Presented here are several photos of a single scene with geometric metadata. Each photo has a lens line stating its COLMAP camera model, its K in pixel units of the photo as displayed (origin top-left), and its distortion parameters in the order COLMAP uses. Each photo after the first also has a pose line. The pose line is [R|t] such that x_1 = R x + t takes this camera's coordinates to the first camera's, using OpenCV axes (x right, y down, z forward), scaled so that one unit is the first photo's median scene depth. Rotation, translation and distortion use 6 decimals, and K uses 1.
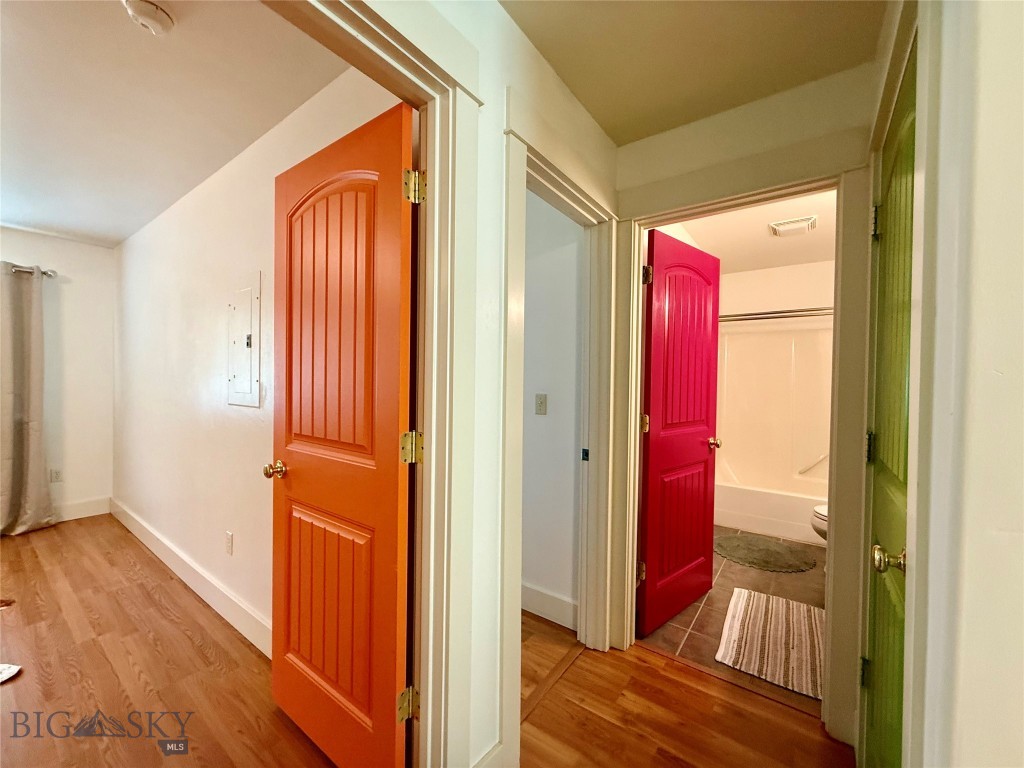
lens RADIAL K [[407.5, 0, 510.3], [0, 407.5, 385.1], [0, 0, 1]] dist [-0.000304, 0.000073]
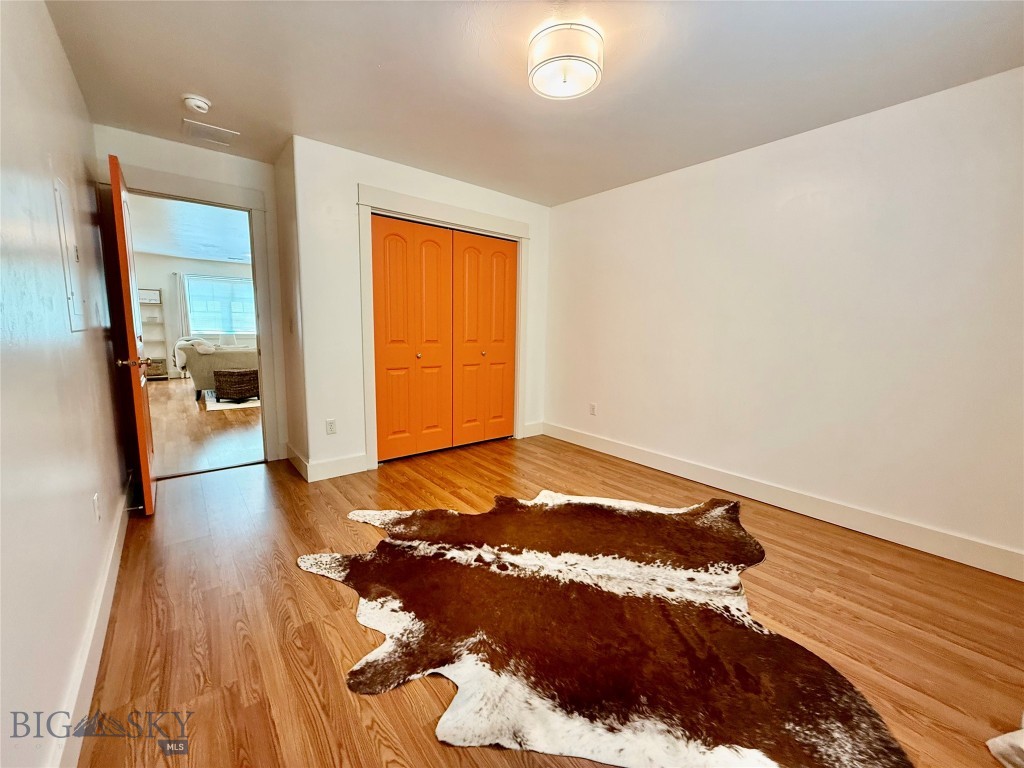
lens RADIAL K [[407.5, 0, 510.3], [0, 407.5, 385.1], [0, 0, 1]] dist [-0.000304, 0.000073]
pose [[-0.968095, -0.071493, 0.240169, -1.102294], [-0.034796, 0.987505, 0.153699, 0.000625], [-0.248156, 0.140438, -0.958486, 1.026062]]
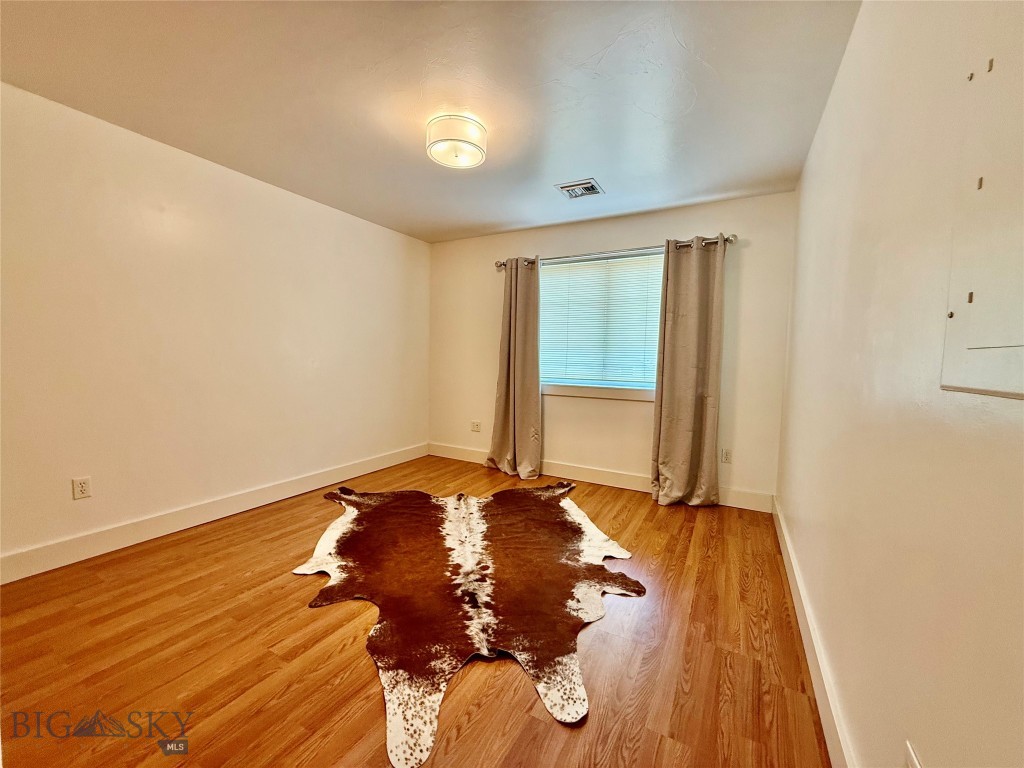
lens RADIAL K [[407.5, 0, 510.3], [0, 407.5, 385.1], [0, 0, 1]] dist [-0.000304, 0.000073]
pose [[0.129515, 0.053898, -0.990112, -0.275212], [-0.026865, 0.998346, 0.050832, 0.025194], [0.991213, 0.020015, 0.130749, 0.409581]]
